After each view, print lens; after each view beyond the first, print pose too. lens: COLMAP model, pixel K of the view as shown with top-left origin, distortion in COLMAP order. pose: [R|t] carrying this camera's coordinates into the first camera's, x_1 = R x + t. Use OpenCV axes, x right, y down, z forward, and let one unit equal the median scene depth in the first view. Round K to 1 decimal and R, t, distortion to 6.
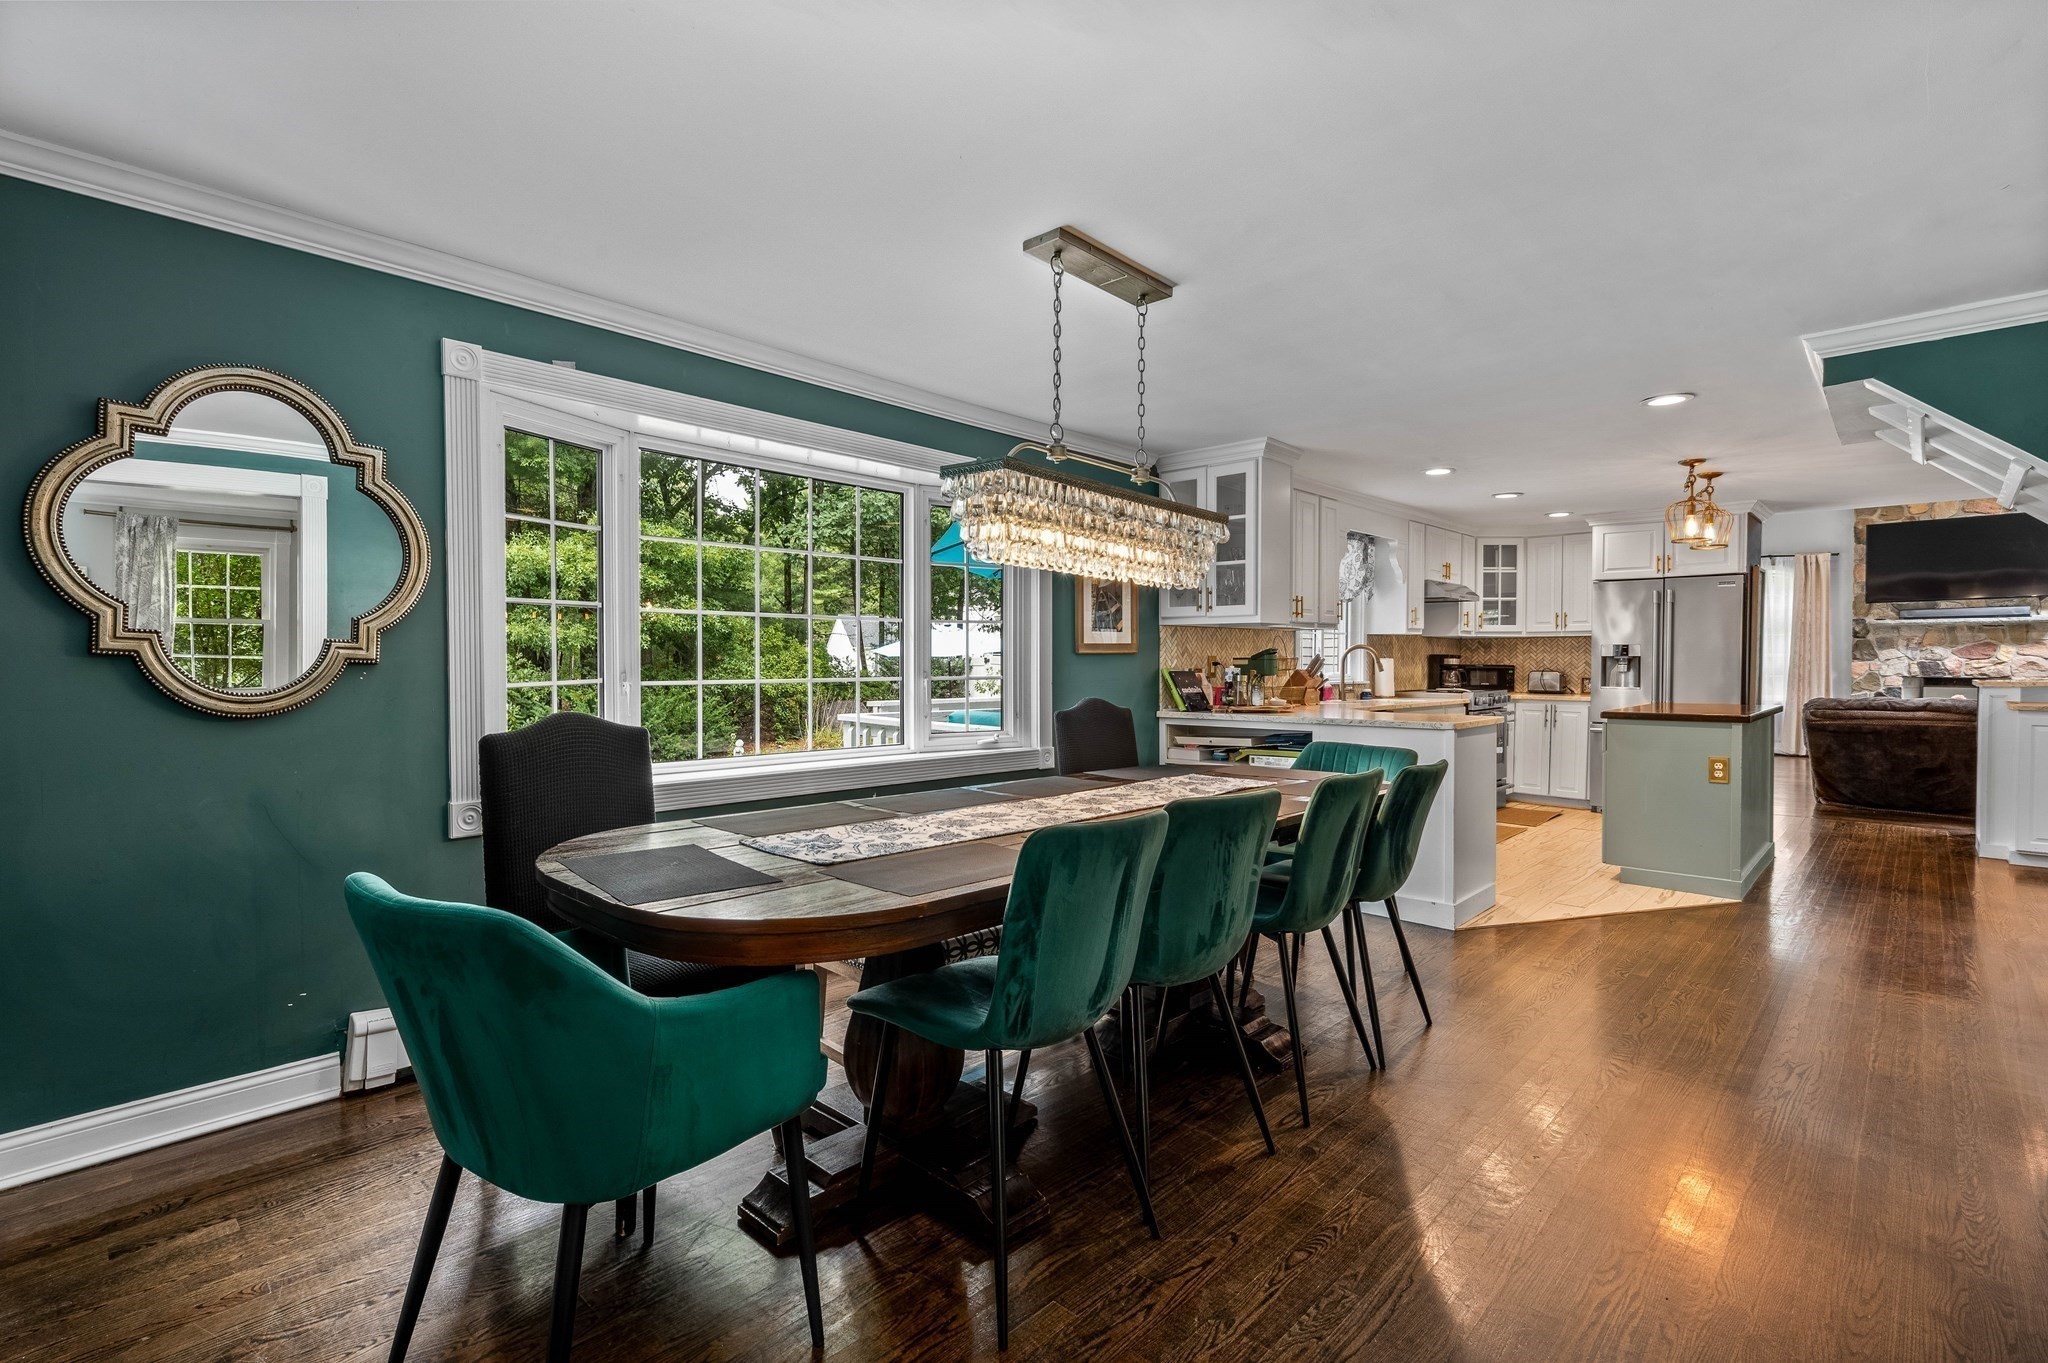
lens RADIAL K [[959.4, 0, 1024.4], [0, 959.4, 682.3], [0, 0, 1]] dist [-0.004777, -0.000107]
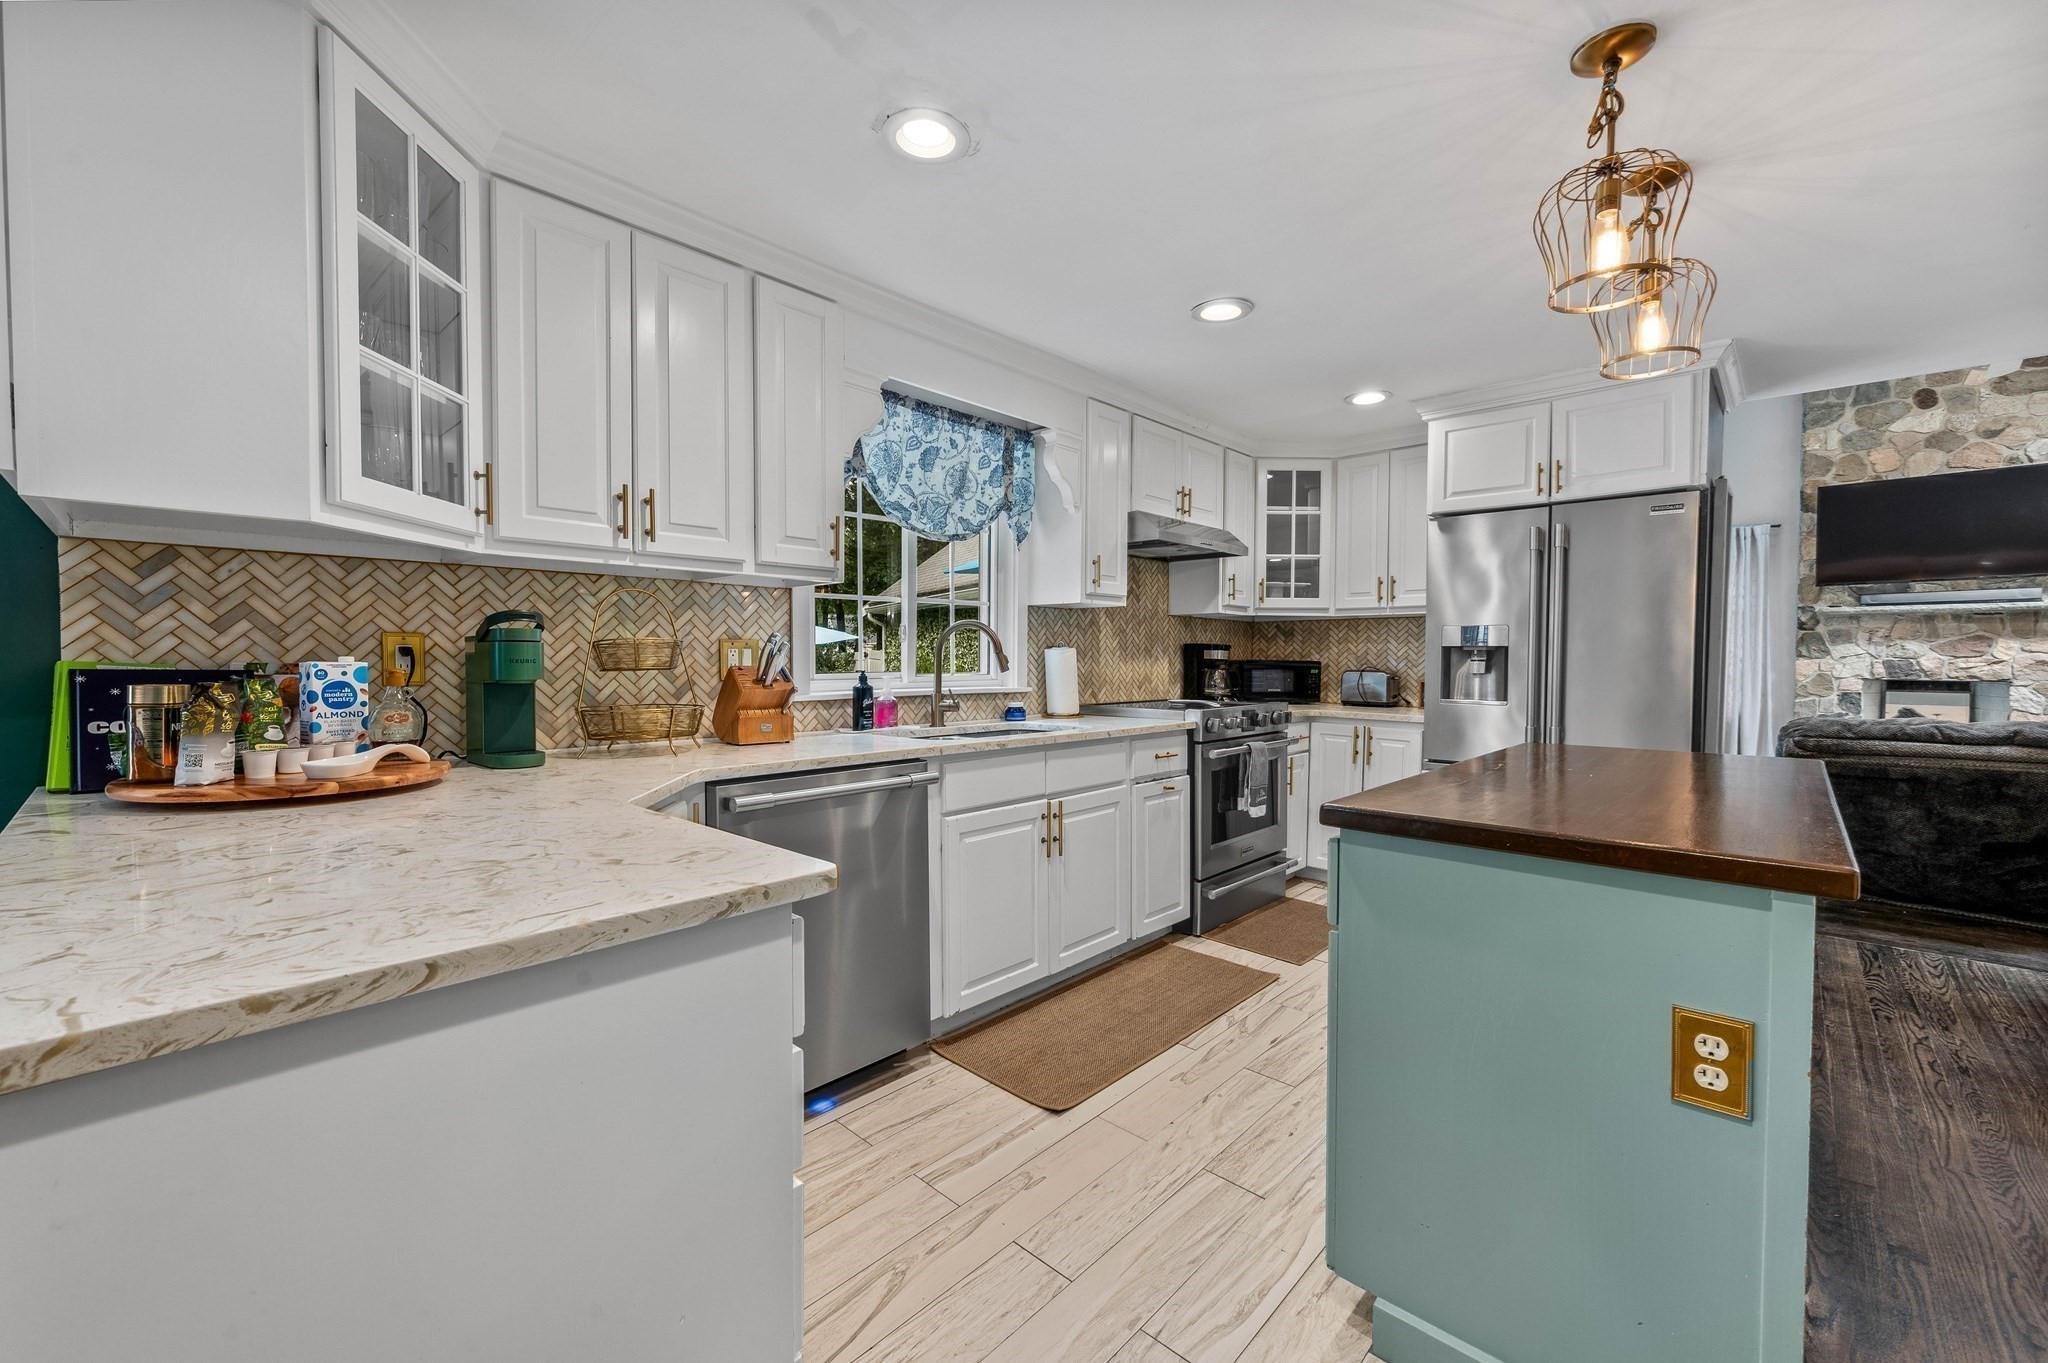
lens RADIAL K [[802.4, 0, 1028.2], [0, 802.4, 678.3], [0, 0, 1]] dist [-0.004374, 0.000042]
pose [[0.999974, 0.004993, -0.005174, 0.325269], [-0.004971, 0.999978, 0.004328, -0.008016], [0.005196, -0.004302, 0.999977, 0.471092]]
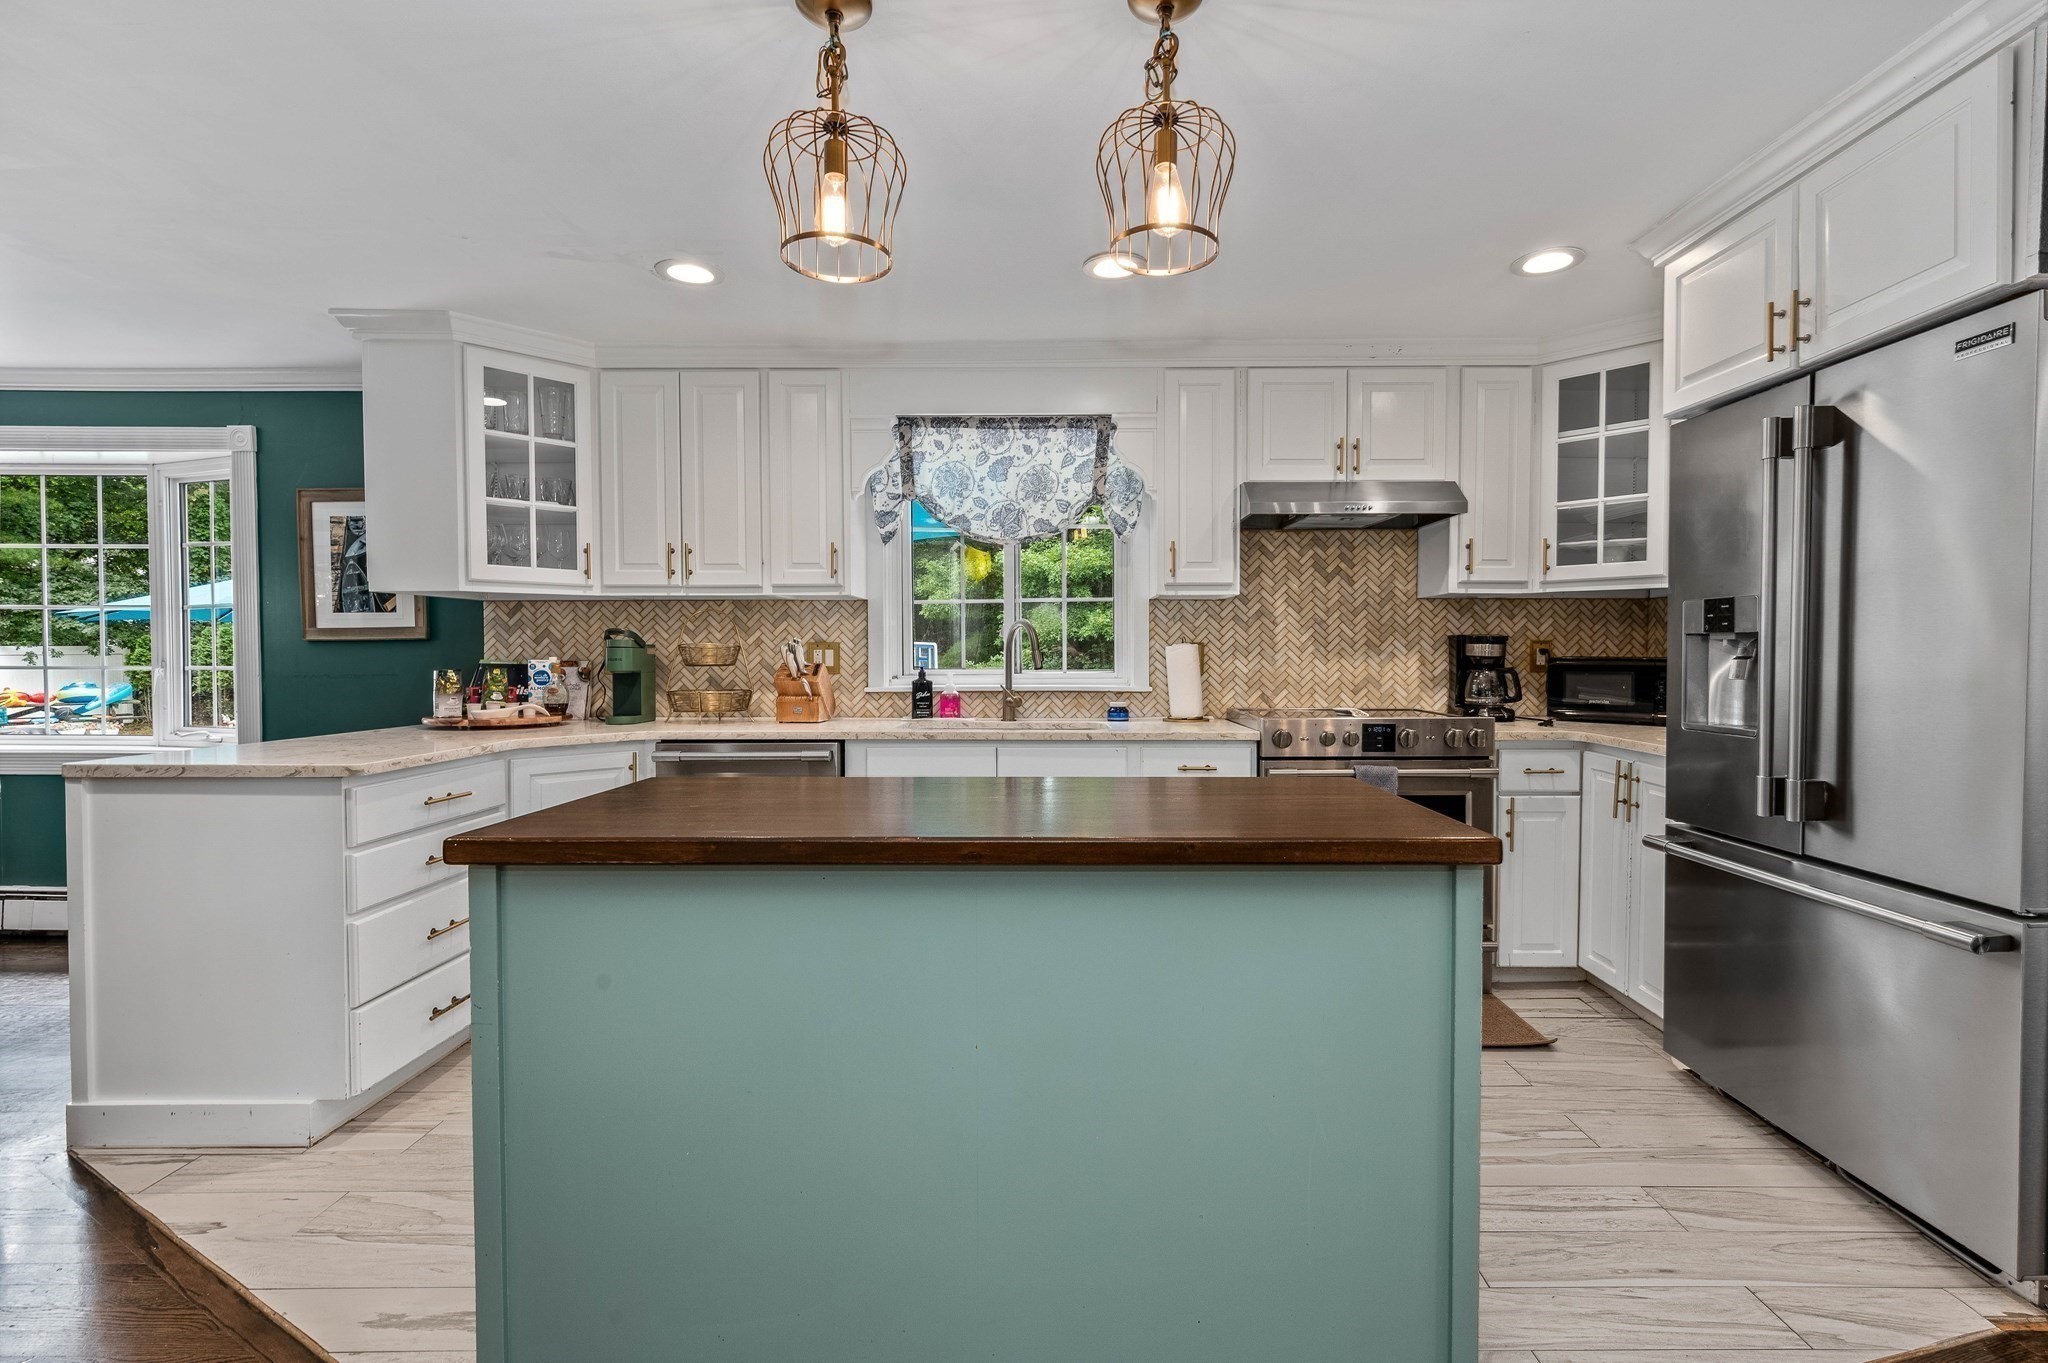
lens RADIAL K [[896.4, 0, 1043.1], [0, 896.4, 682.1], [0, 0, 1]] dist [-0.001995, 0.000245]
pose [[0.687554, 0.022680, -0.725779, 0.615801], [-0.014708, 0.999742, 0.017307, -0.010748], [0.725984, -0.001225, 0.687710, 0.553692]]
